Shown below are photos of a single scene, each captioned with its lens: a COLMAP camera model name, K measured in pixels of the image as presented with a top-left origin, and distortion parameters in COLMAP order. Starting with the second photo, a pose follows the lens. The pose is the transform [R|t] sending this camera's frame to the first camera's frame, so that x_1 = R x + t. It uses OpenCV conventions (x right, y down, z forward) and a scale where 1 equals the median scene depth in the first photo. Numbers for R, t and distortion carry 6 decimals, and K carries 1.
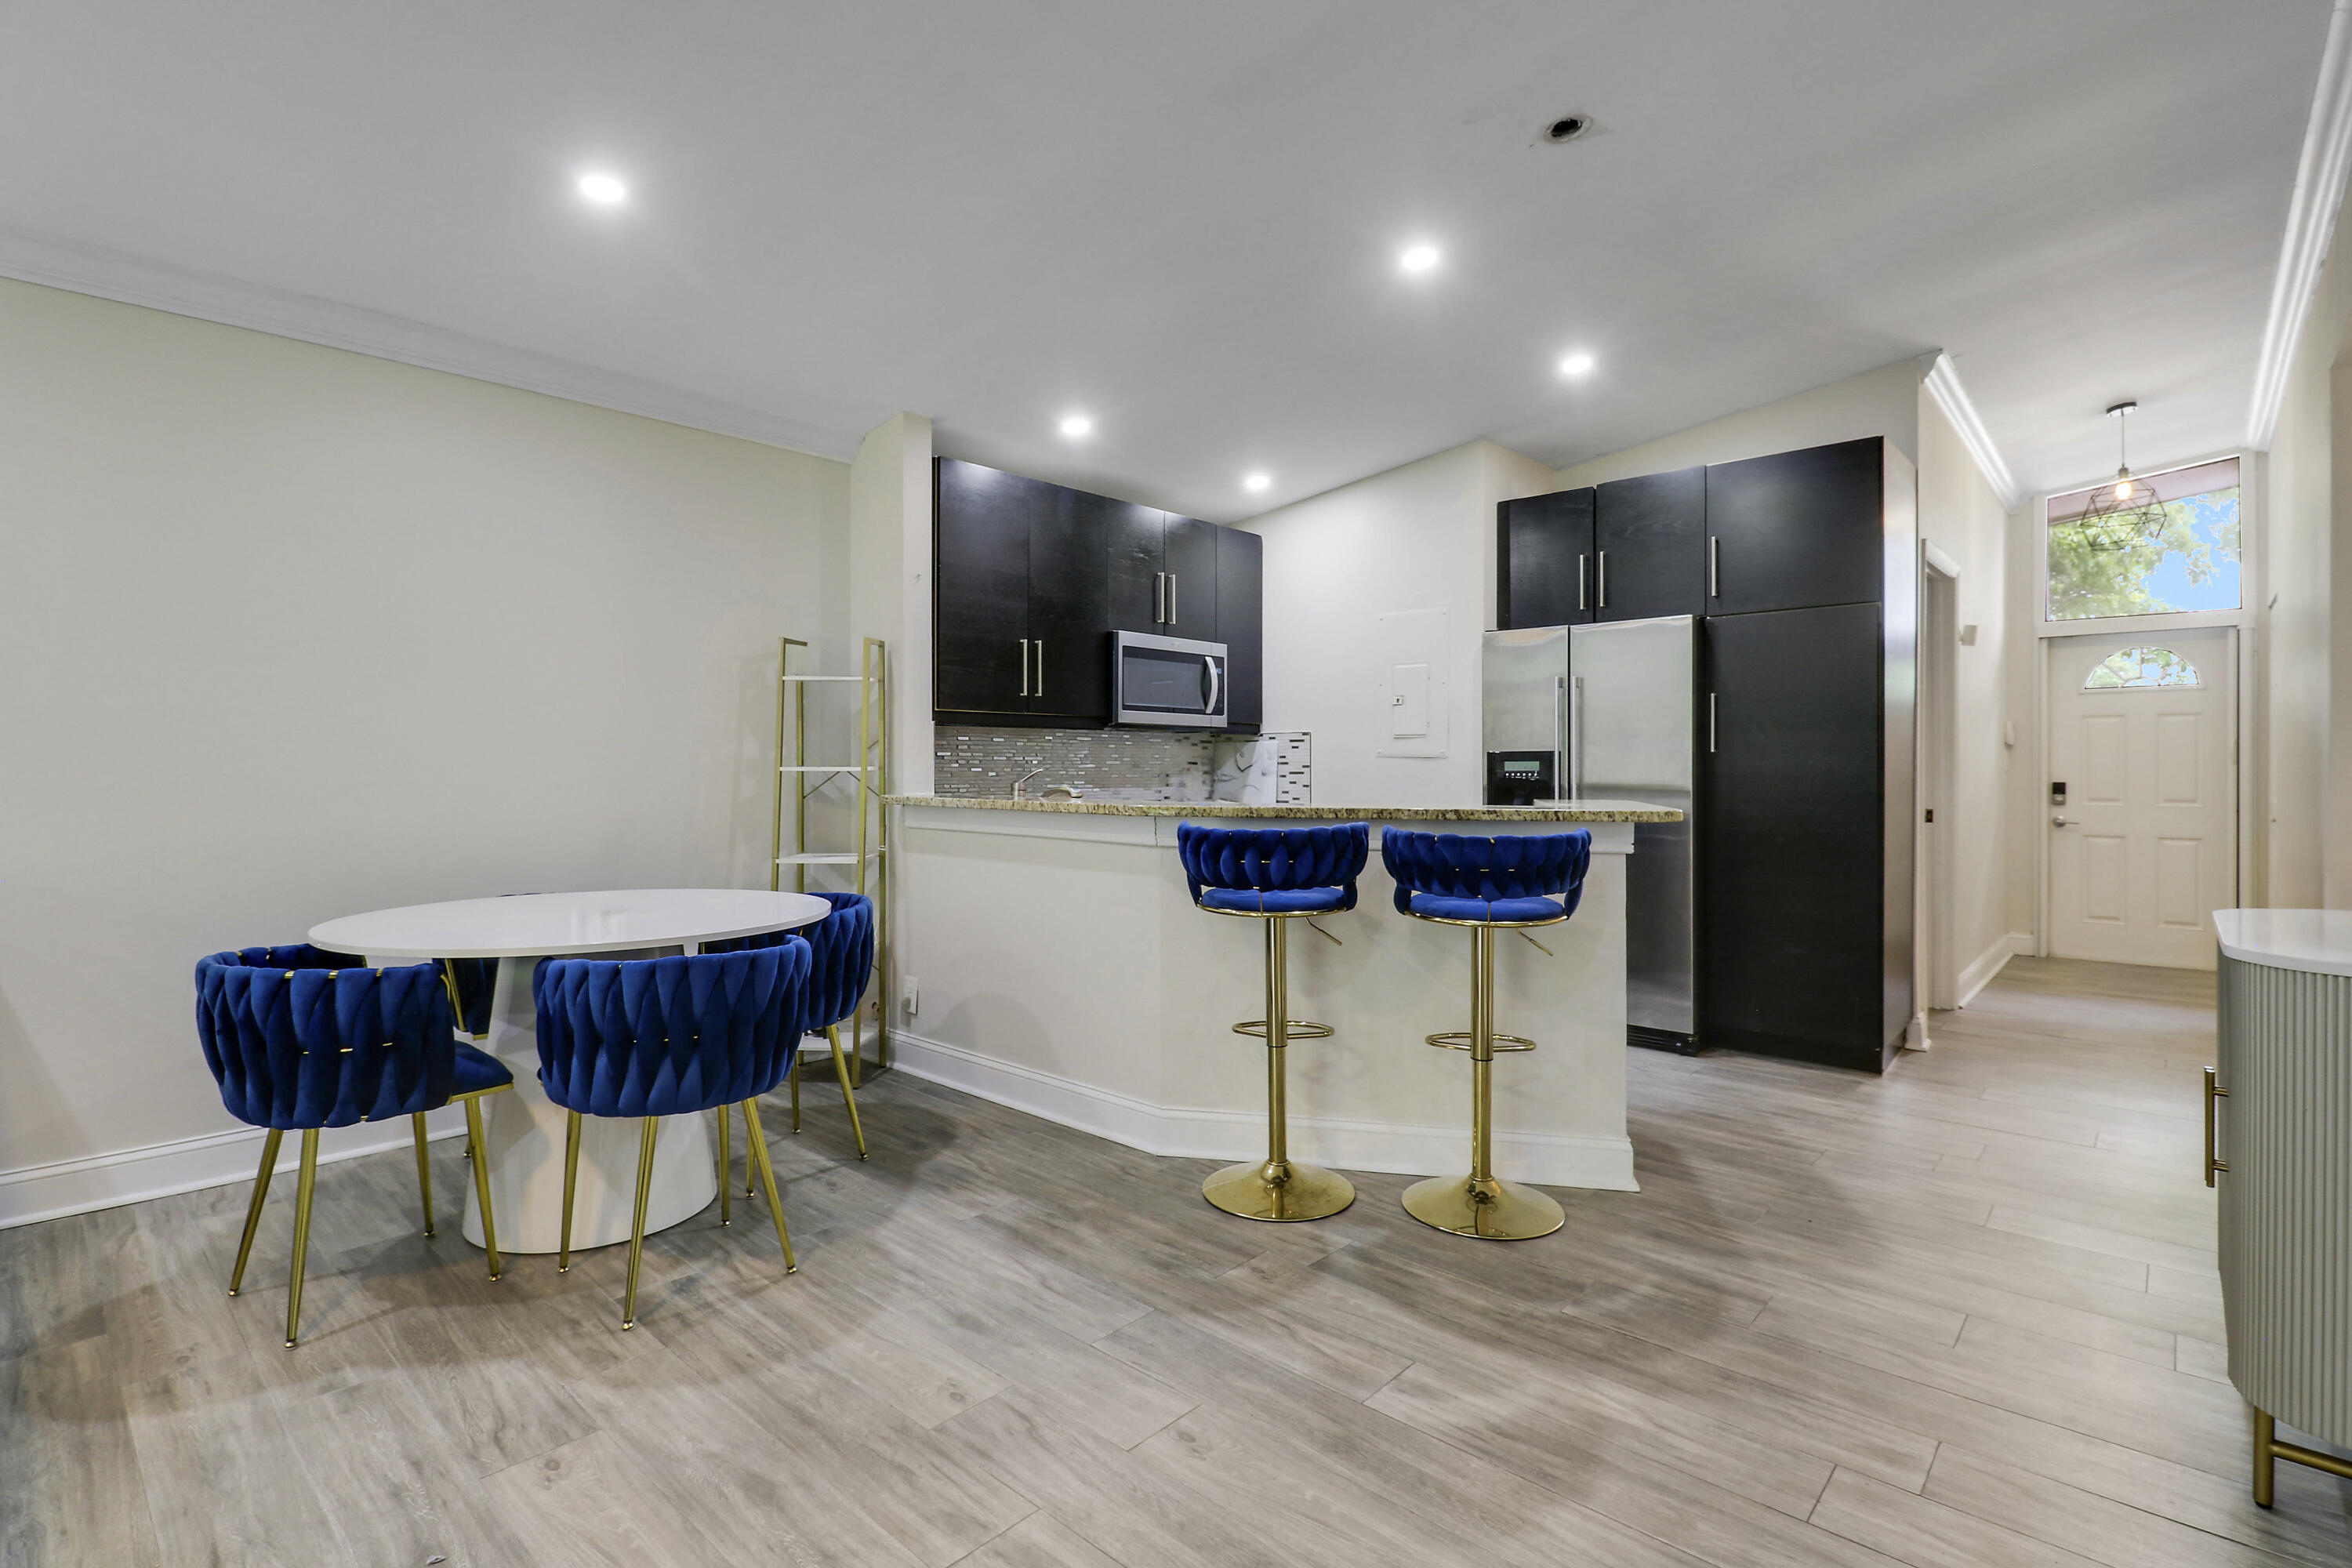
lens RADIAL K [[1108.5, 0, 1181.0], [0, 1108.5, 764.8], [0, 0, 1]] dist [-0.019608, -0.000812]
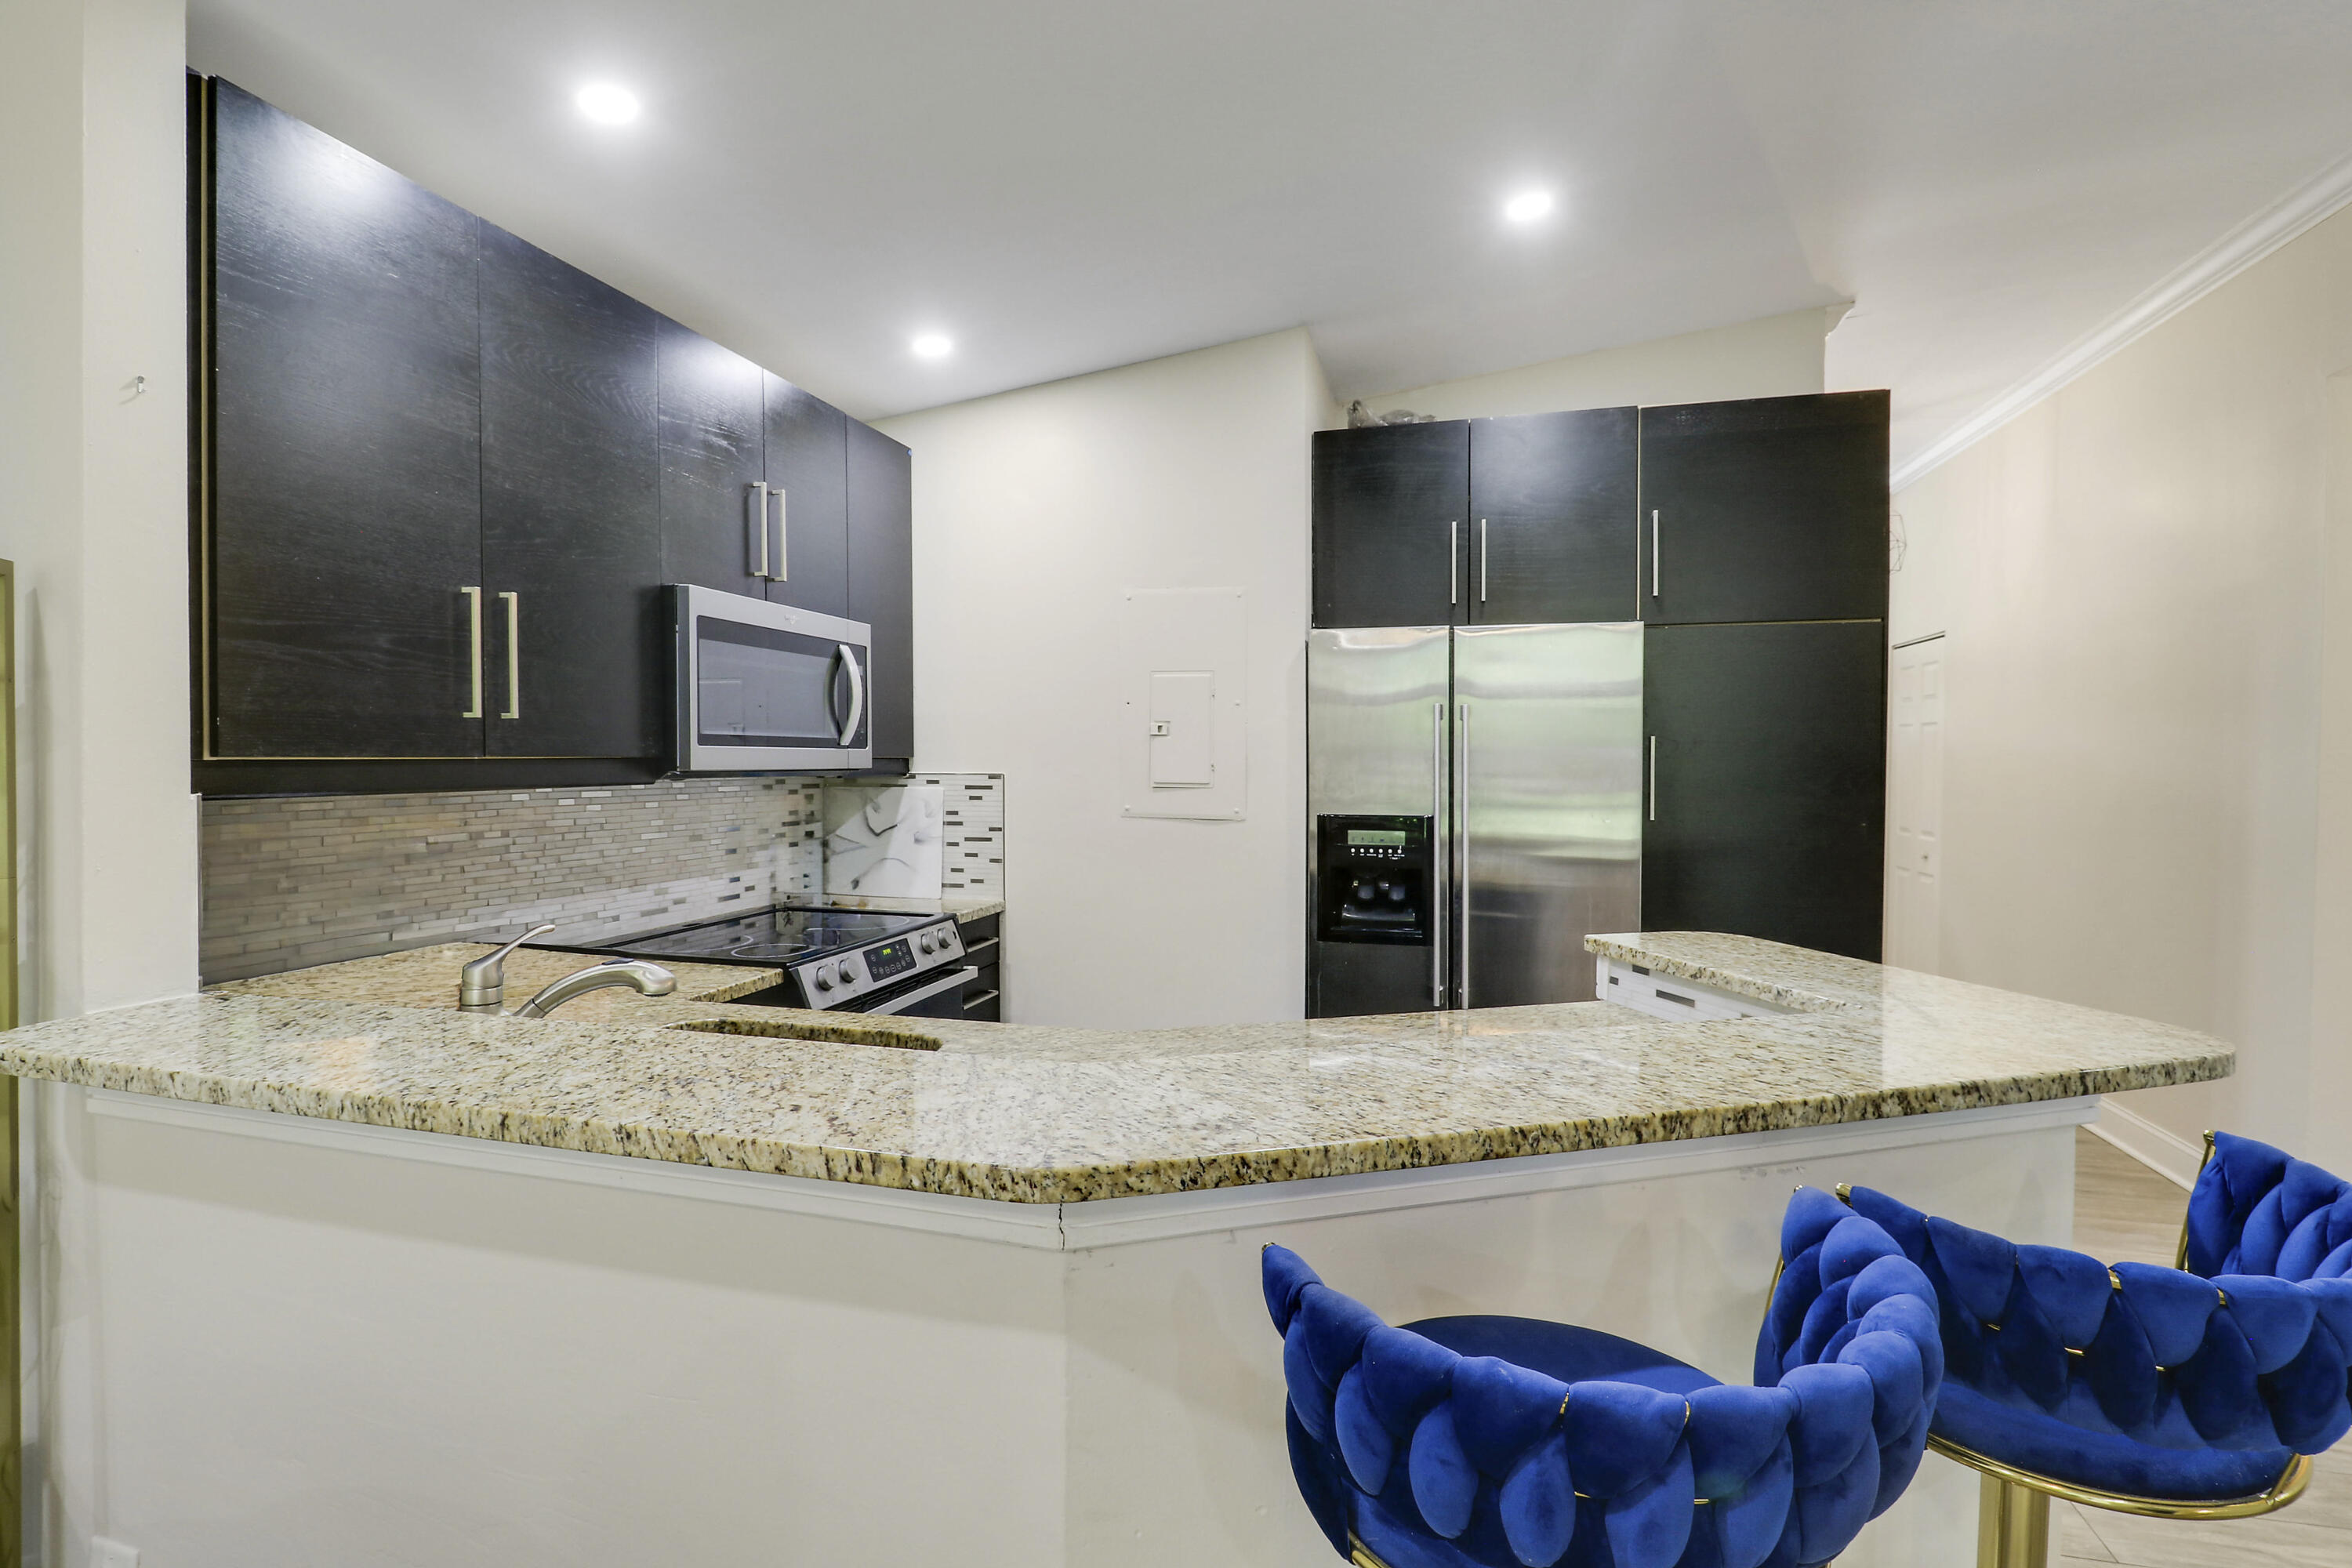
lens RADIAL K [[1096.7, 0, 1188.8], [0, 1096.7, 783.3], [0, 0, 1]] dist [-0.015273, -0.000922]
pose [[0.883592, -0.009154, 0.468168, -0.097064], [-0.002898, 0.999683, 0.025017, -0.049445], [-0.468249, -0.023462, 0.883285, 0.508850]]
